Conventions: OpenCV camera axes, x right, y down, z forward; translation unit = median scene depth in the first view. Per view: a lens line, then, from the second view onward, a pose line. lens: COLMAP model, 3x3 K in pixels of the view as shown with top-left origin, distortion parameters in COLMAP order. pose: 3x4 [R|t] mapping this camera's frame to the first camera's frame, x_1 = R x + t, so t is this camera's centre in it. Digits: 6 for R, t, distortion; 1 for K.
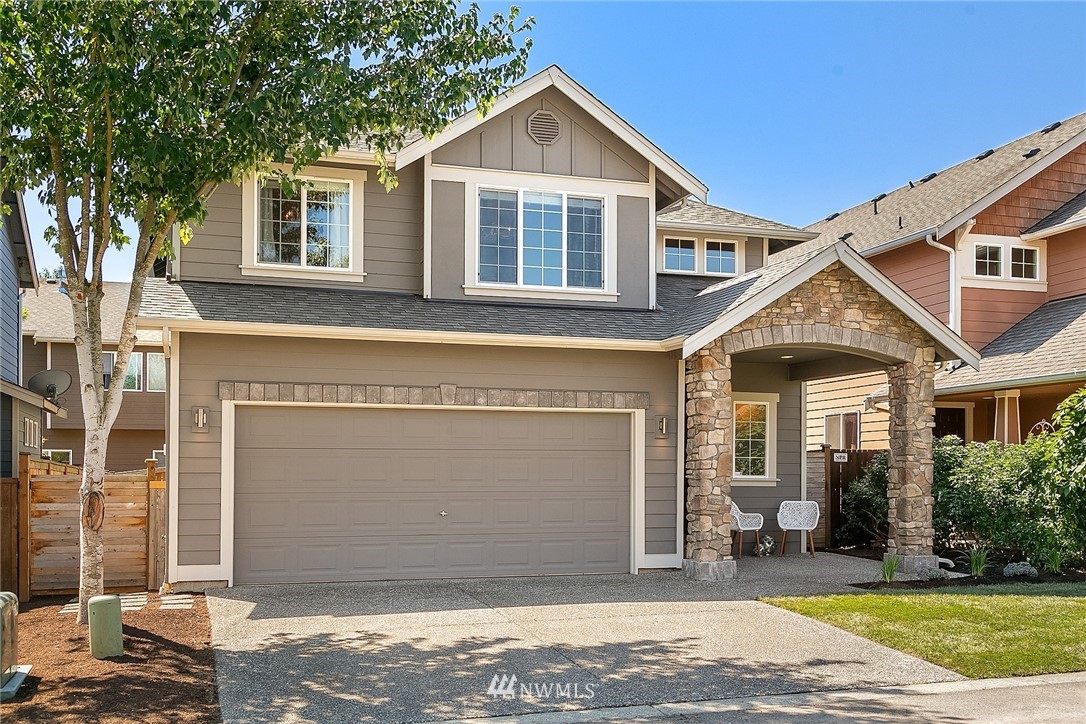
lens RADIAL K [[1066.4, 0, 543.3], [0, 1066.4, 375.2], [0, 0, 1]] dist [0.000839, -0.002558]
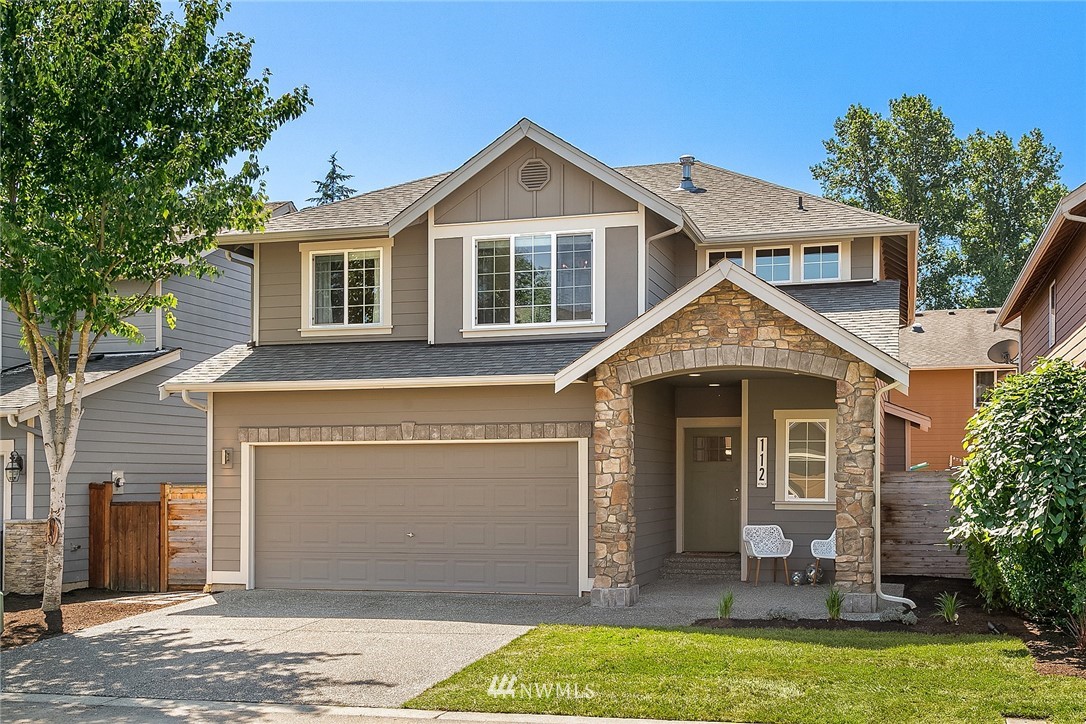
lens RADIAL K [[1108.6, 0, 543.0], [0, 1108.6, 362.0], [0, 0, 1]] dist [0.012164, 0.010618]
pose [[0.841061, -0.059909, -0.537613, 0.649220], [0.056192, 0.998148, -0.023319, -0.019260], [0.538014, -0.010597, 0.842869, 0.067859]]
